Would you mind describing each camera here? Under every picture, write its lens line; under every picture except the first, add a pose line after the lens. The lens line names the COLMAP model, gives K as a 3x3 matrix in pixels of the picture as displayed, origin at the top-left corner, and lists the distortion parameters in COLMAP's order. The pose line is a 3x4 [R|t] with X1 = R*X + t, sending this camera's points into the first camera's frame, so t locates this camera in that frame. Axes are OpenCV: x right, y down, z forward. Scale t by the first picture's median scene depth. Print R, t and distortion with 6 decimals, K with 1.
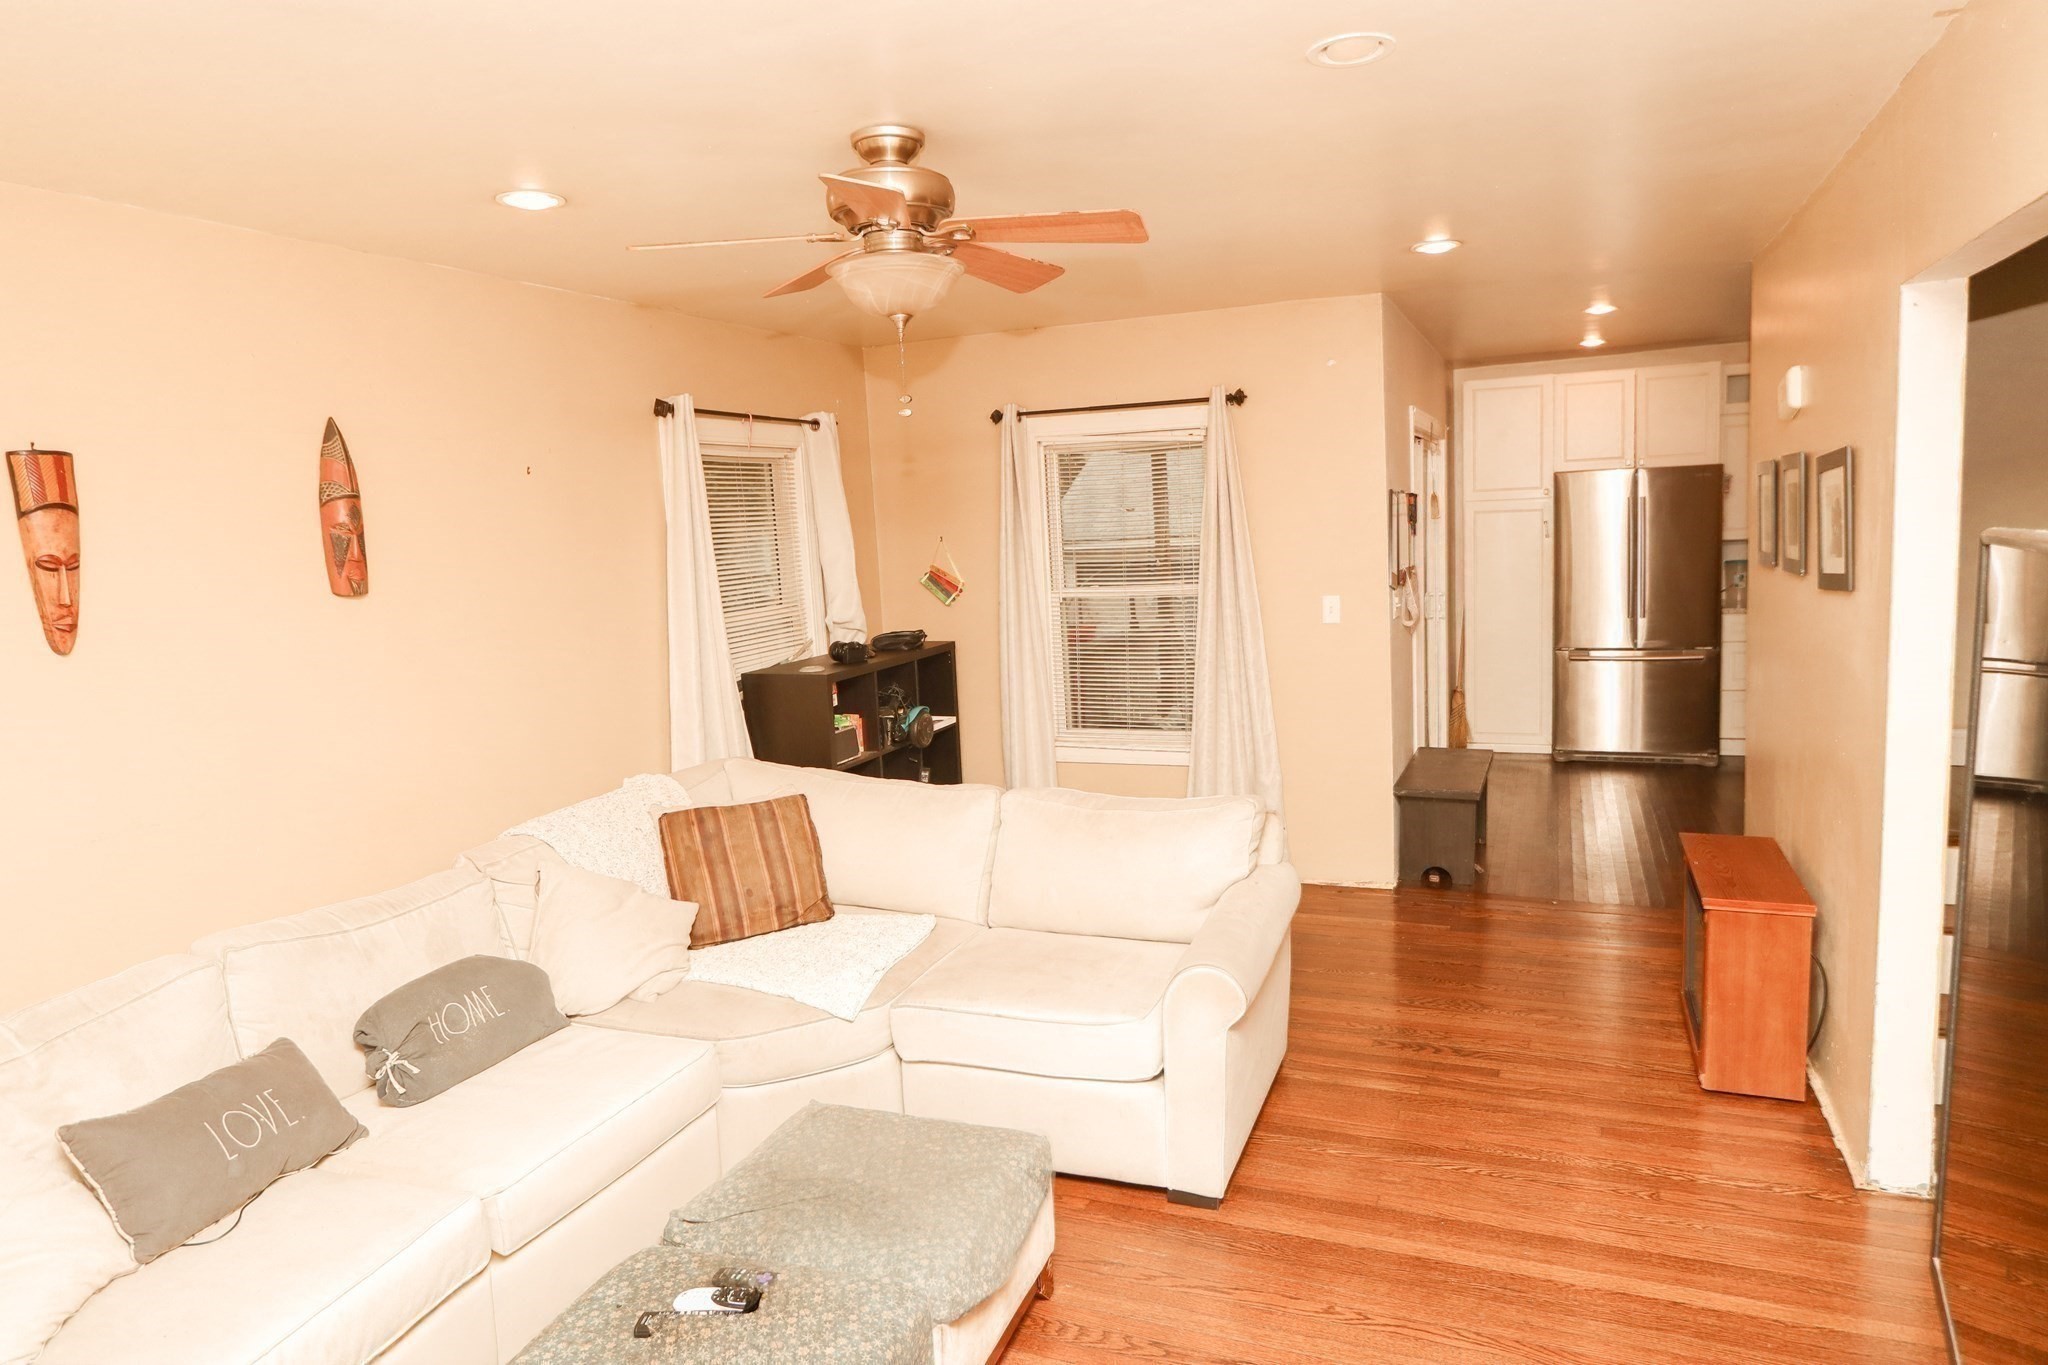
lens RADIAL K [[1249.3, 0, 1029.5], [0, 1249.3, 682.7], [0, 0, 1]] dist [-0.003949, 0.003828]
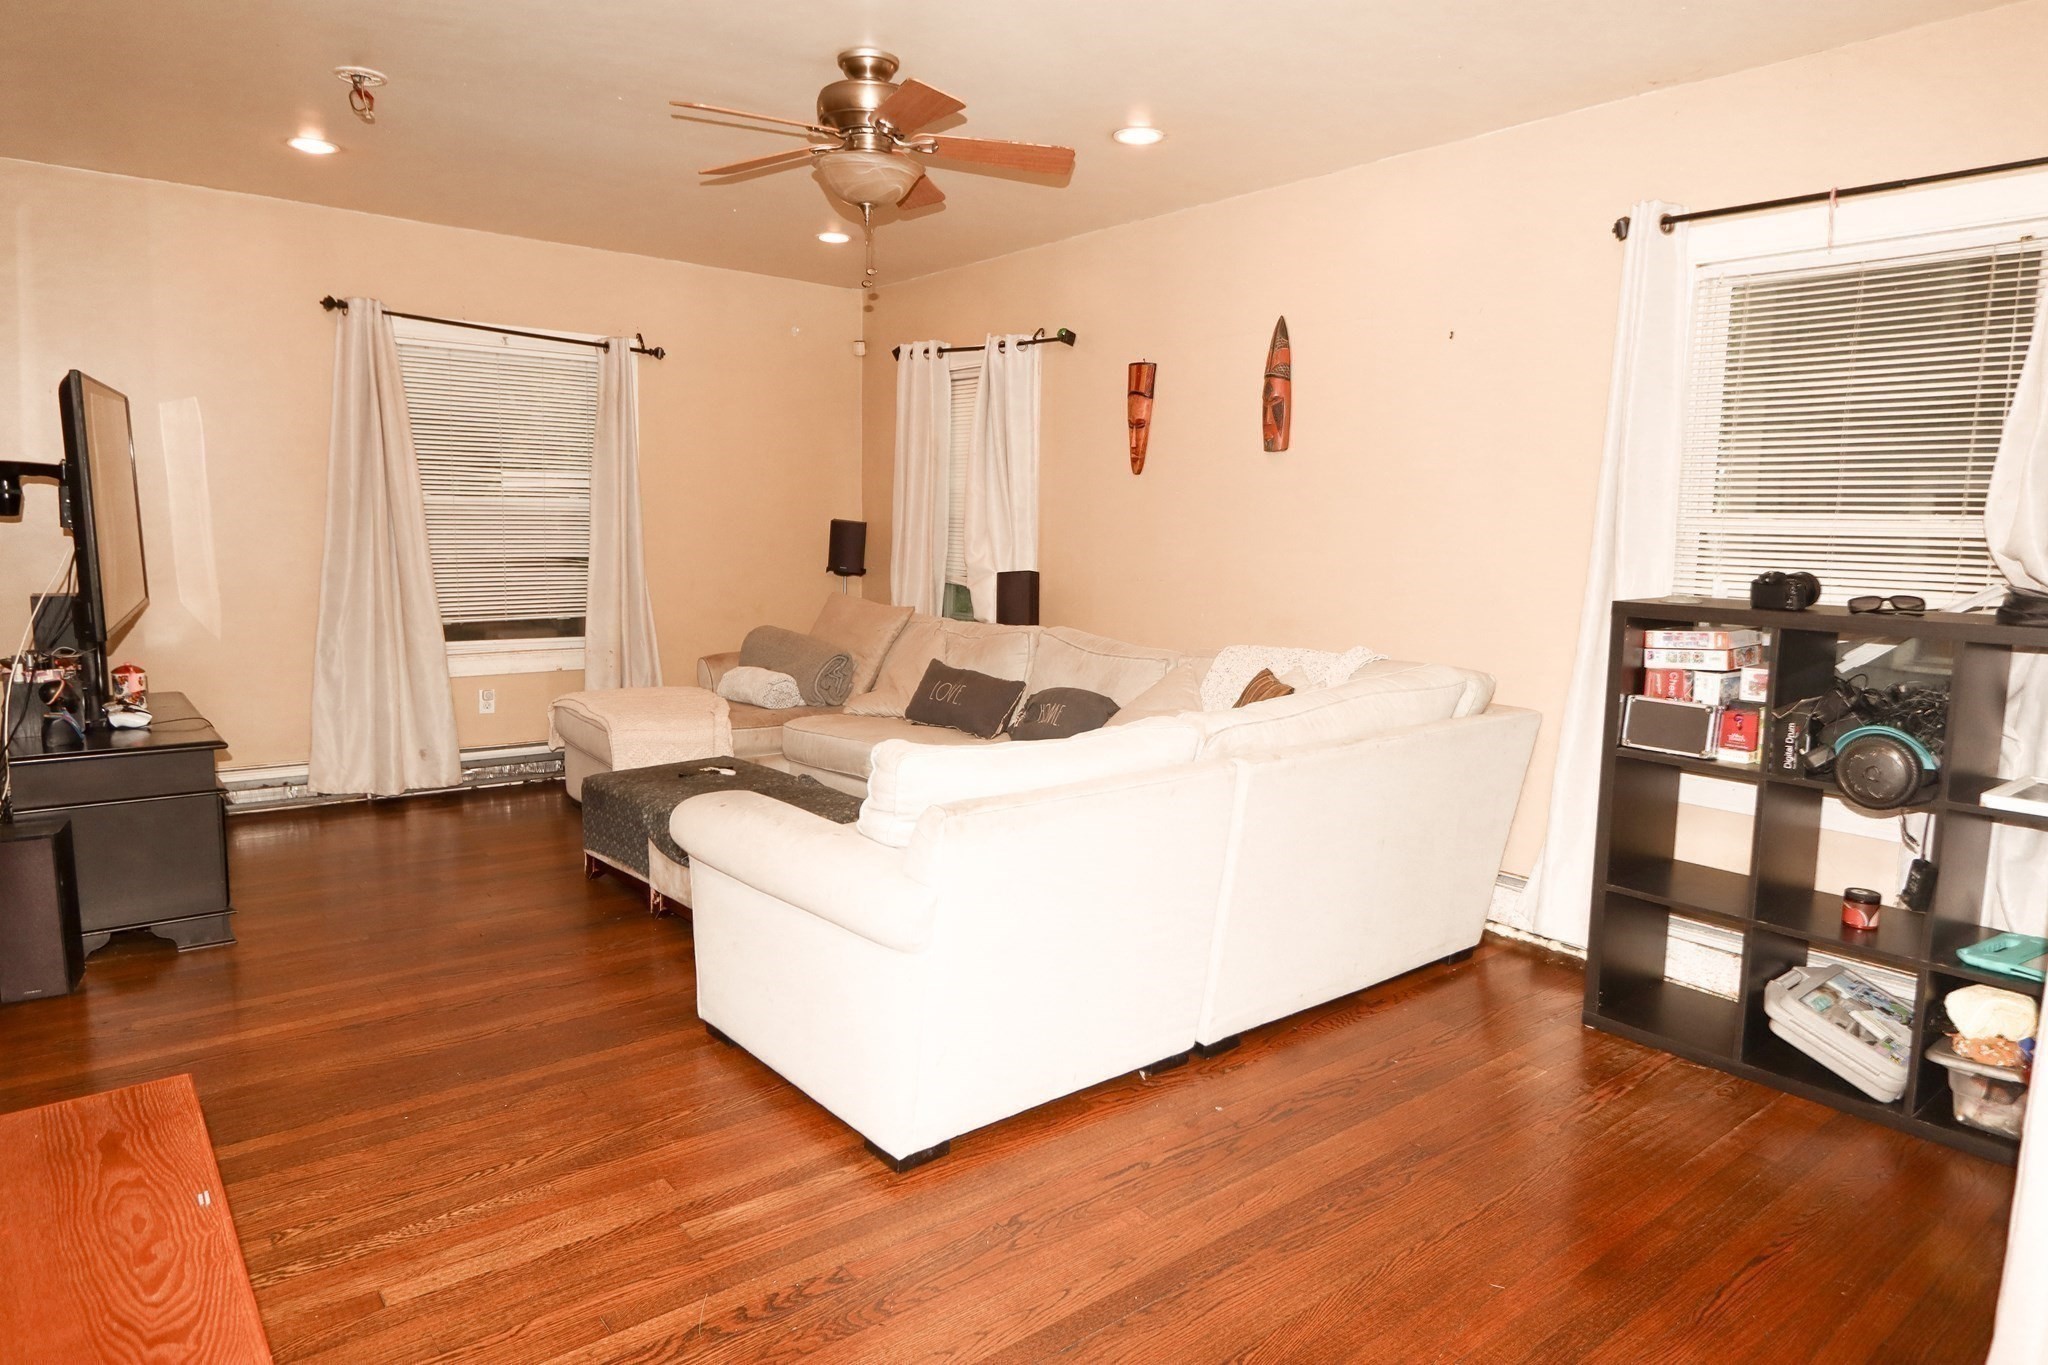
lens RADIAL K [[1249.3, 0, 1029.5], [0, 1249.3, 682.7], [0, 0, 1]] dist [-0.003949, 0.003828]
pose [[-0.470006, 0.166527, -0.866812, 0.969807], [-0.106455, 0.964179, 0.242955, -0.158552], [0.876220, 0.206466, -0.435442, 1.746995]]
